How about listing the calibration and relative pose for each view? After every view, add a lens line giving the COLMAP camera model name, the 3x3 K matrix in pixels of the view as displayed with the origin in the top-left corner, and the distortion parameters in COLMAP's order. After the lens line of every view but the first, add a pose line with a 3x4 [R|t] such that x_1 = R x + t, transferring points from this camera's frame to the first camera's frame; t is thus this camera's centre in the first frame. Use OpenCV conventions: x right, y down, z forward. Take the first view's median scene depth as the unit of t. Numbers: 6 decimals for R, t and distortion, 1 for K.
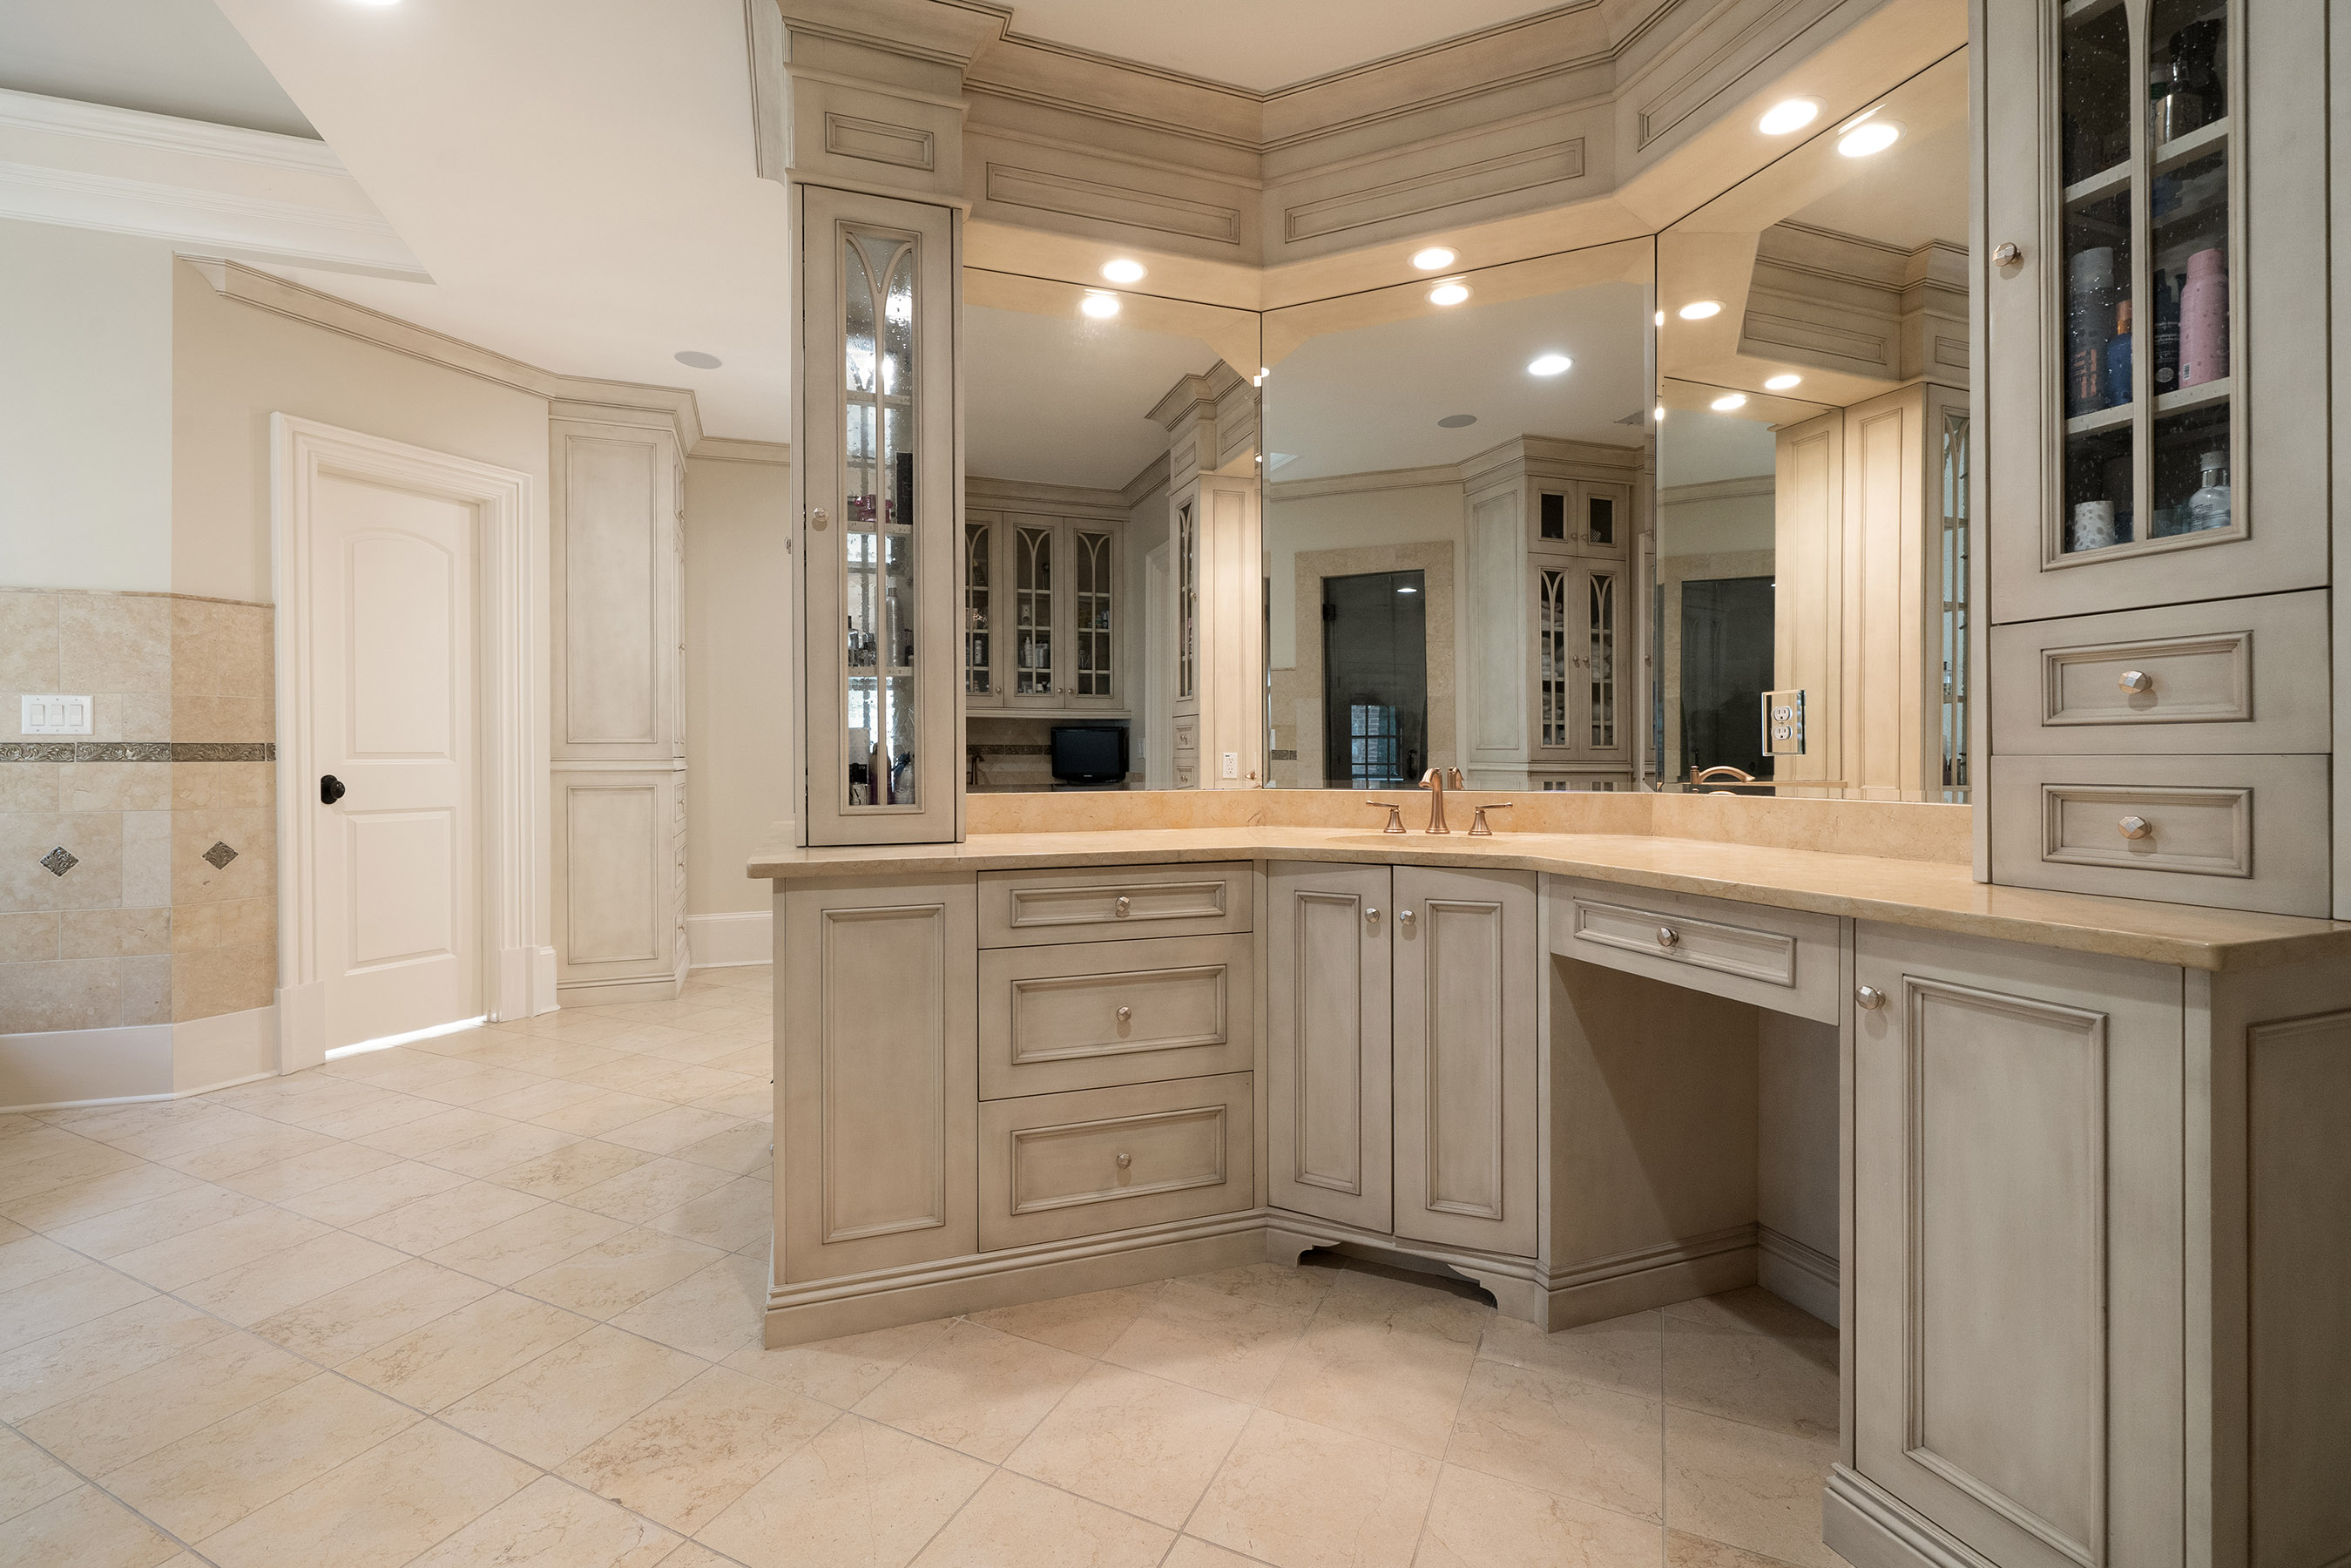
lens RADIAL K [[1032.1, 0, 1169.7], [0, 1032.1, 761.9], [0, 0, 1]] dist [0.002062, 0.000233]
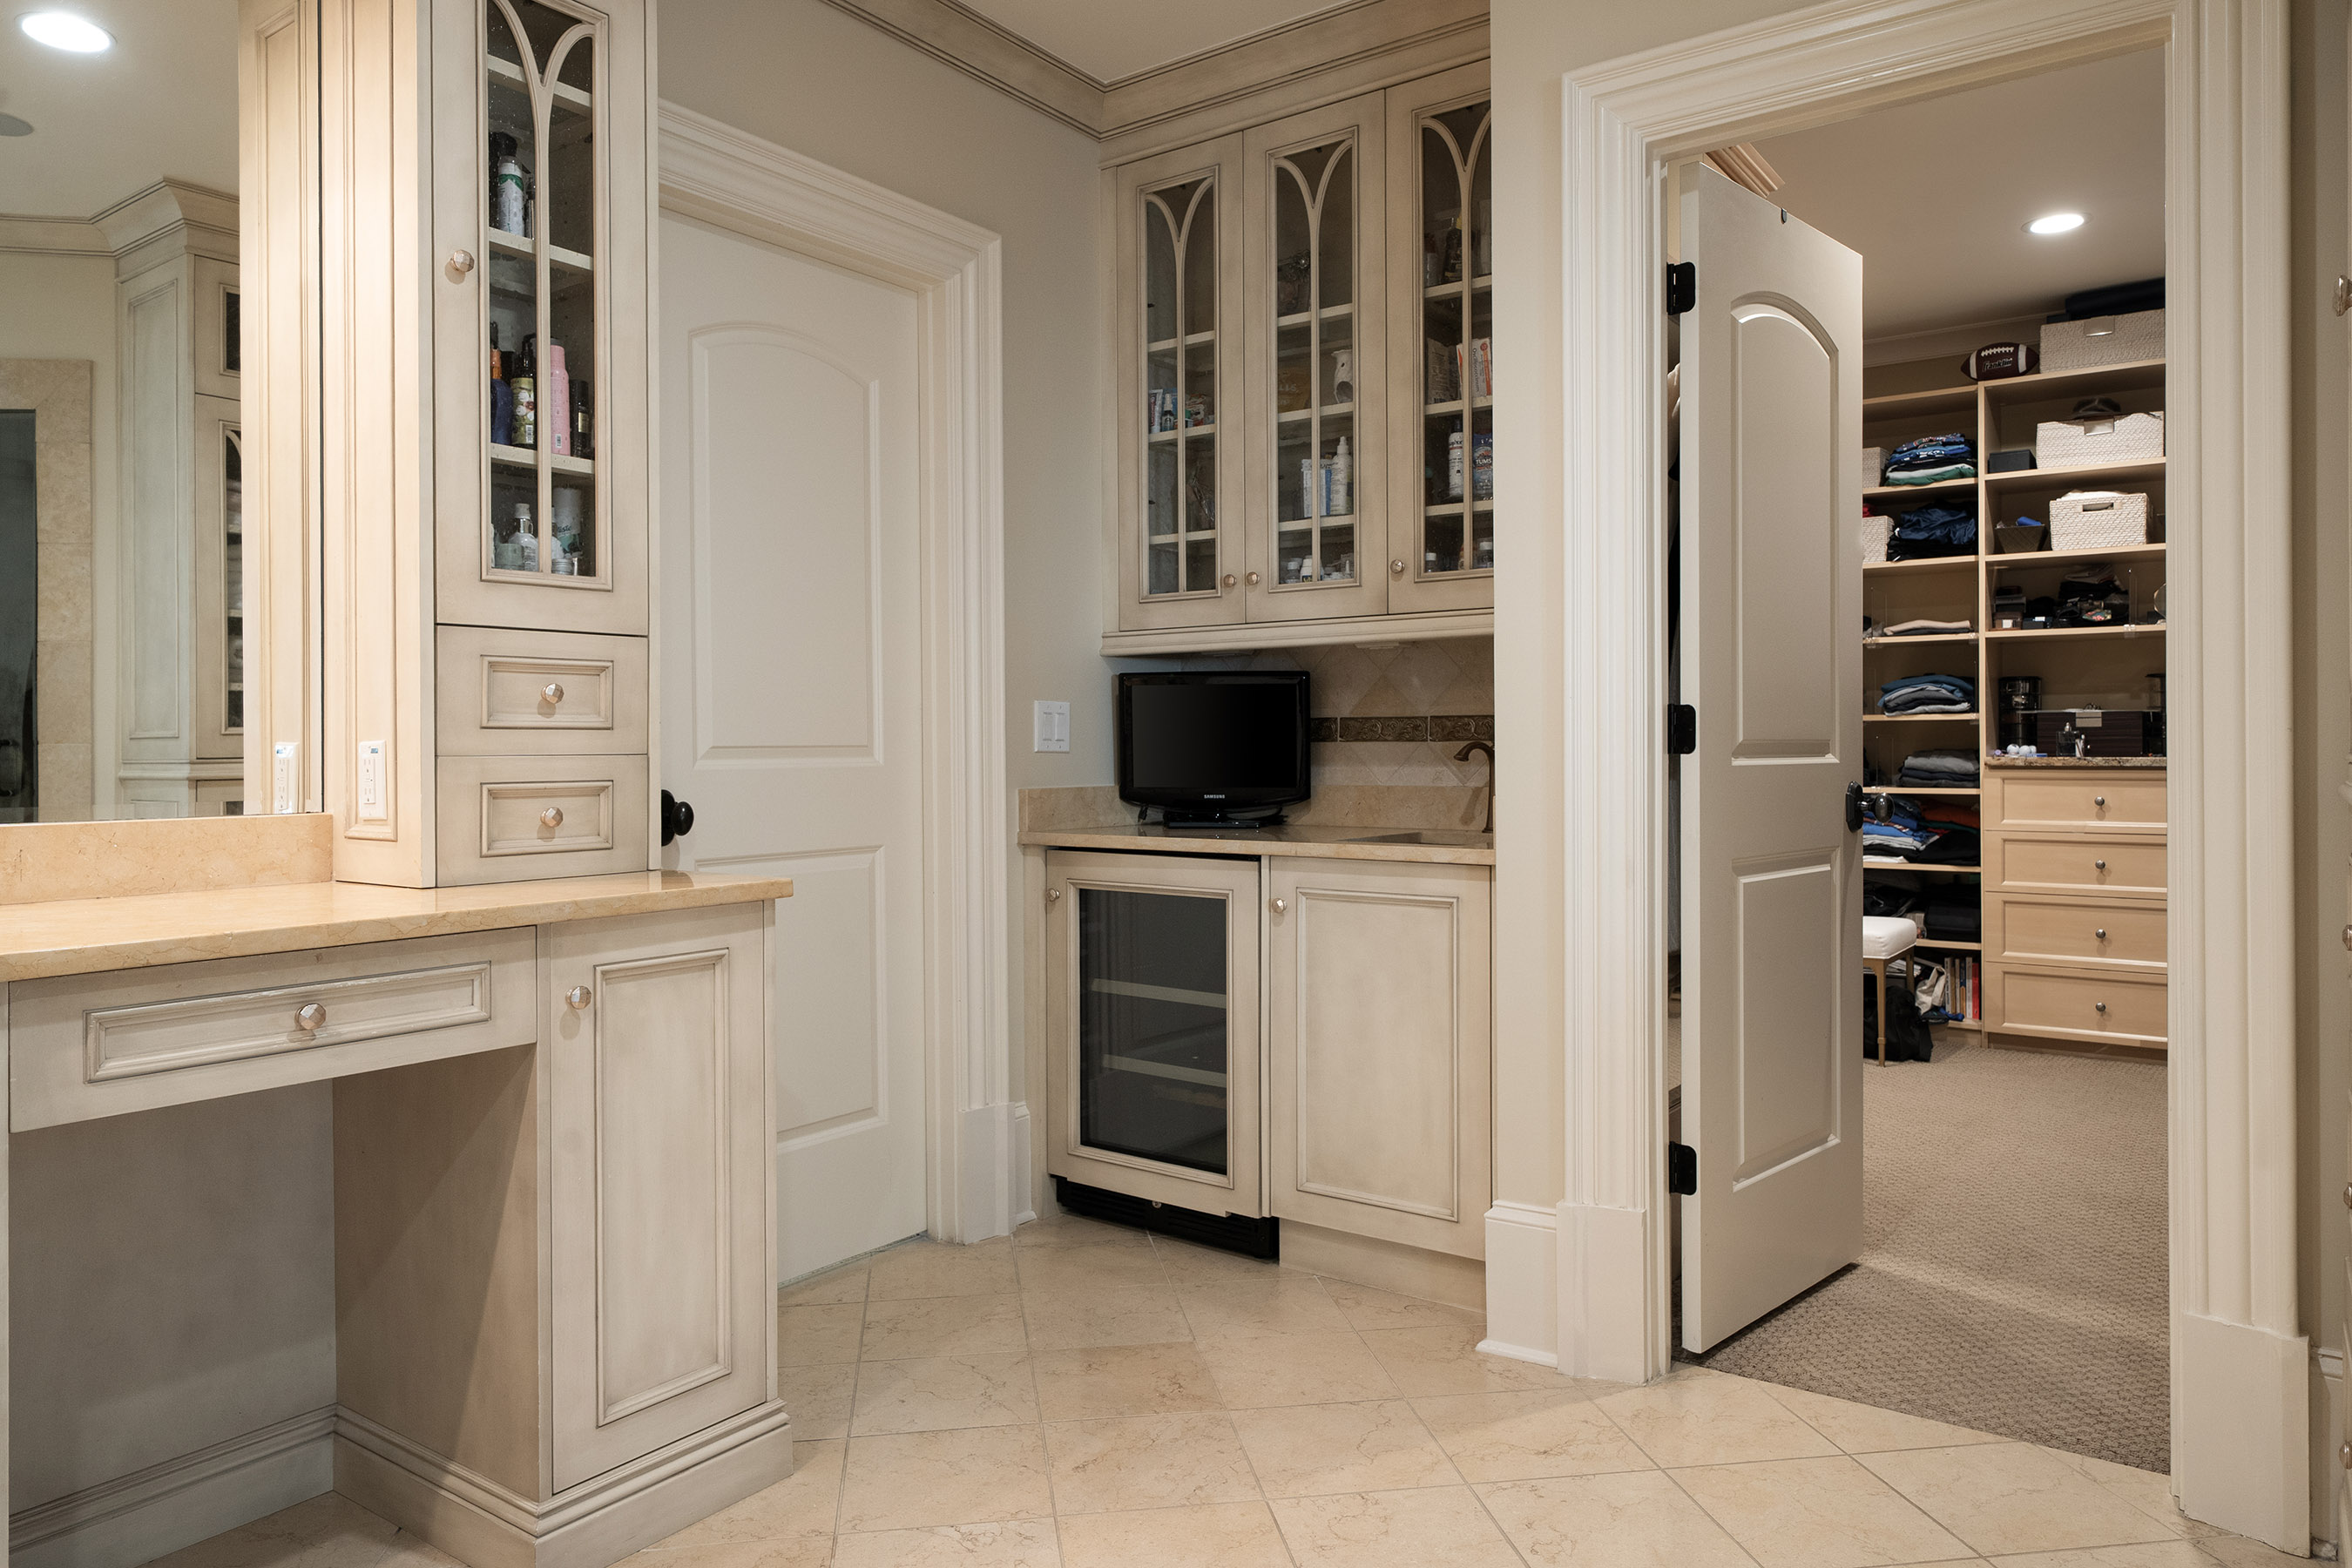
lens RADIAL K [[1480.3, 0, 1169.7], [0, 1480.3, 775.4], [0, 0, 1]] dist [-0.005704, -0.001066]
pose [[-0.568587, -0.000346, 0.822623, -0.781869], [0.013570, 0.999860, 0.009801, 0.008543], [-0.822511, 0.016735, -0.568503, 1.288215]]
